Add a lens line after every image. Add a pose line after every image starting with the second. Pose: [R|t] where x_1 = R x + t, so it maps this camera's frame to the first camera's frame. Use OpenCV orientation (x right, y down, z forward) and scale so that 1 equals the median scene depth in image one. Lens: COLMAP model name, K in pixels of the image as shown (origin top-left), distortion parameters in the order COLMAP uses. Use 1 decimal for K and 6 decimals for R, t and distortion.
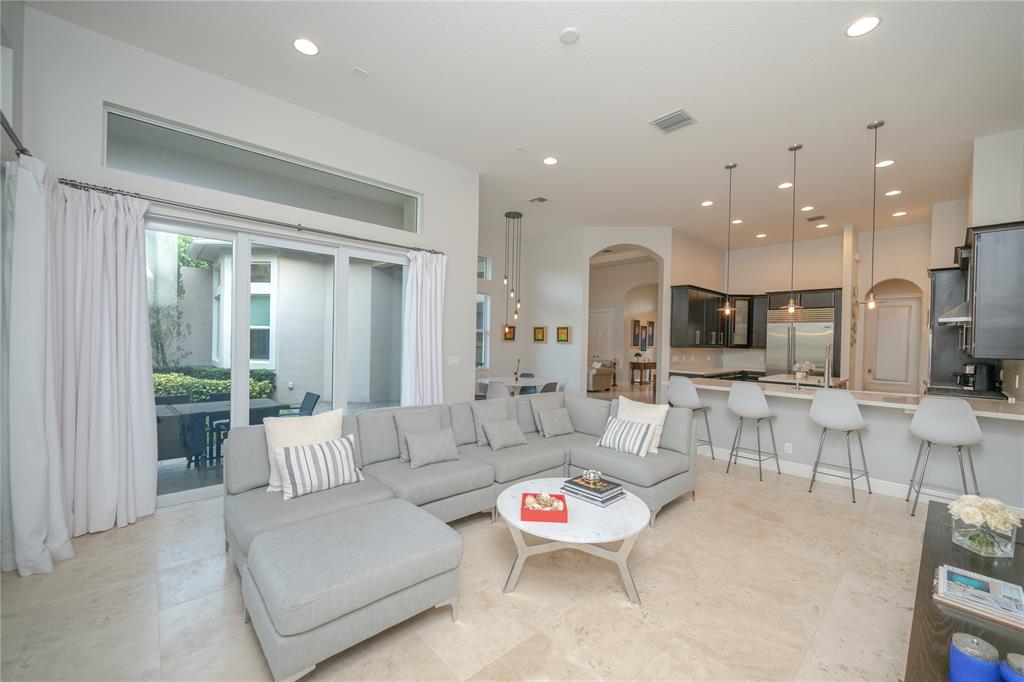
lens RADIAL K [[401.7, 0, 520.7], [0, 401.7, 344.6], [0, 0, 1]] dist [-0.001966, -0.000307]
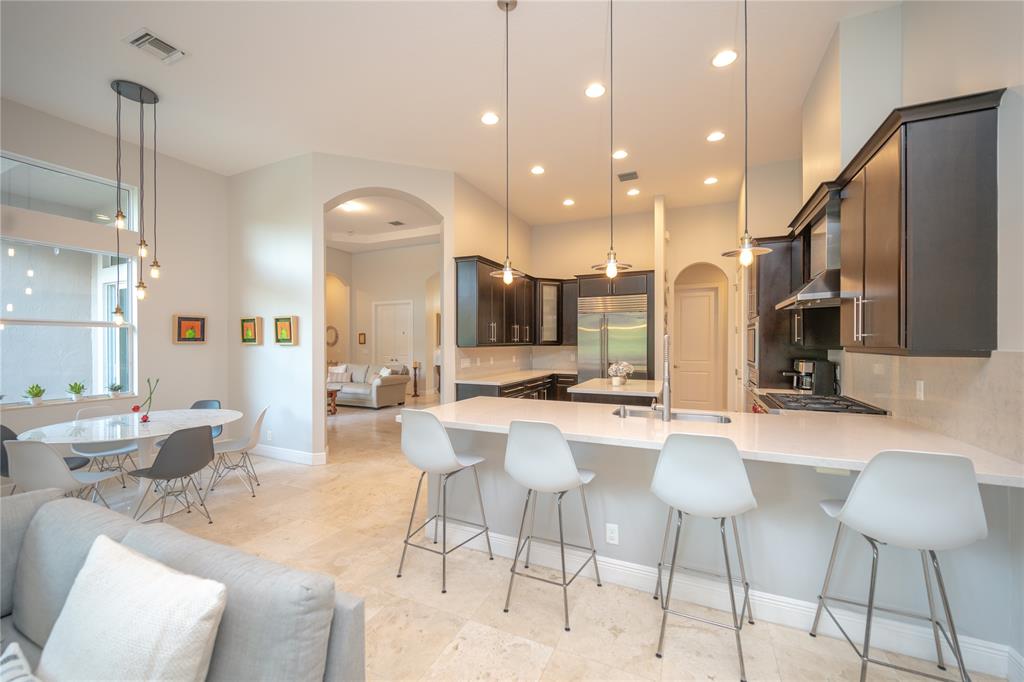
lens RADIAL K [[401.7, 0, 520.7], [0, 401.7, 344.6], [0, 0, 1]] dist [-0.001966, -0.000307]
pose [[0.920310, -0.022988, 0.390515, 0.194204], [0.022953, 0.999725, 0.004756, 0.001852], [-0.390517, 0.004586, 0.920584, 0.305907]]
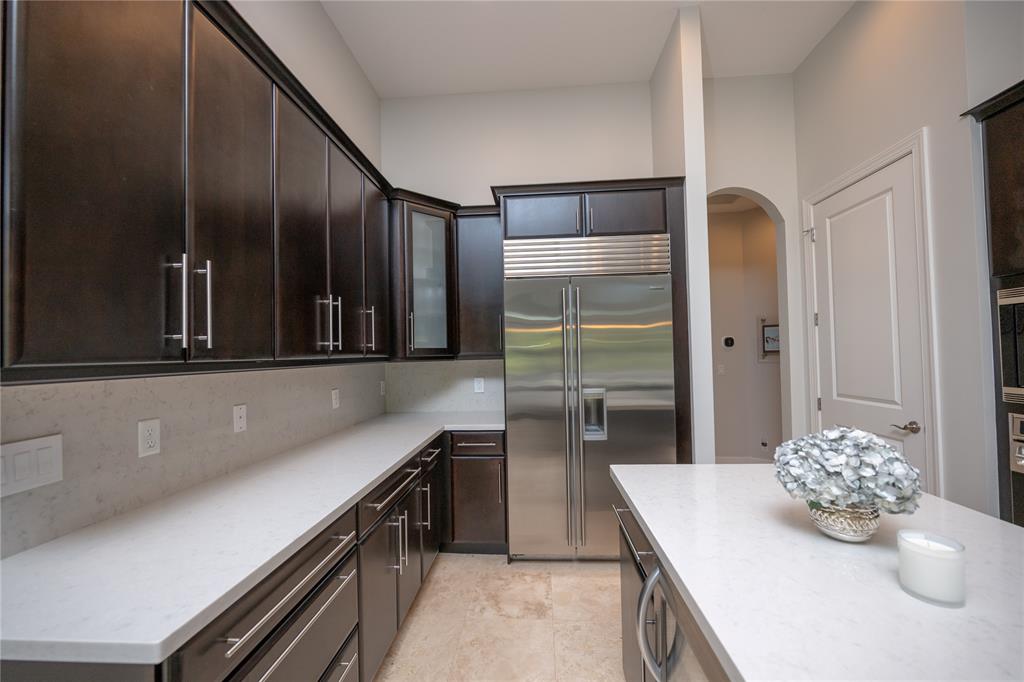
lens RADIAL K [[401.7, 0, 520.7], [0, 401.7, 344.6], [0, 0, 1]] dist [-0.001966, -0.000307]
pose [[0.726217, -0.022186, 0.687108, 0.399481], [0.042503, 0.999016, -0.012665, 0.004079], [-0.686151, 0.038401, 0.726445, 0.755929]]
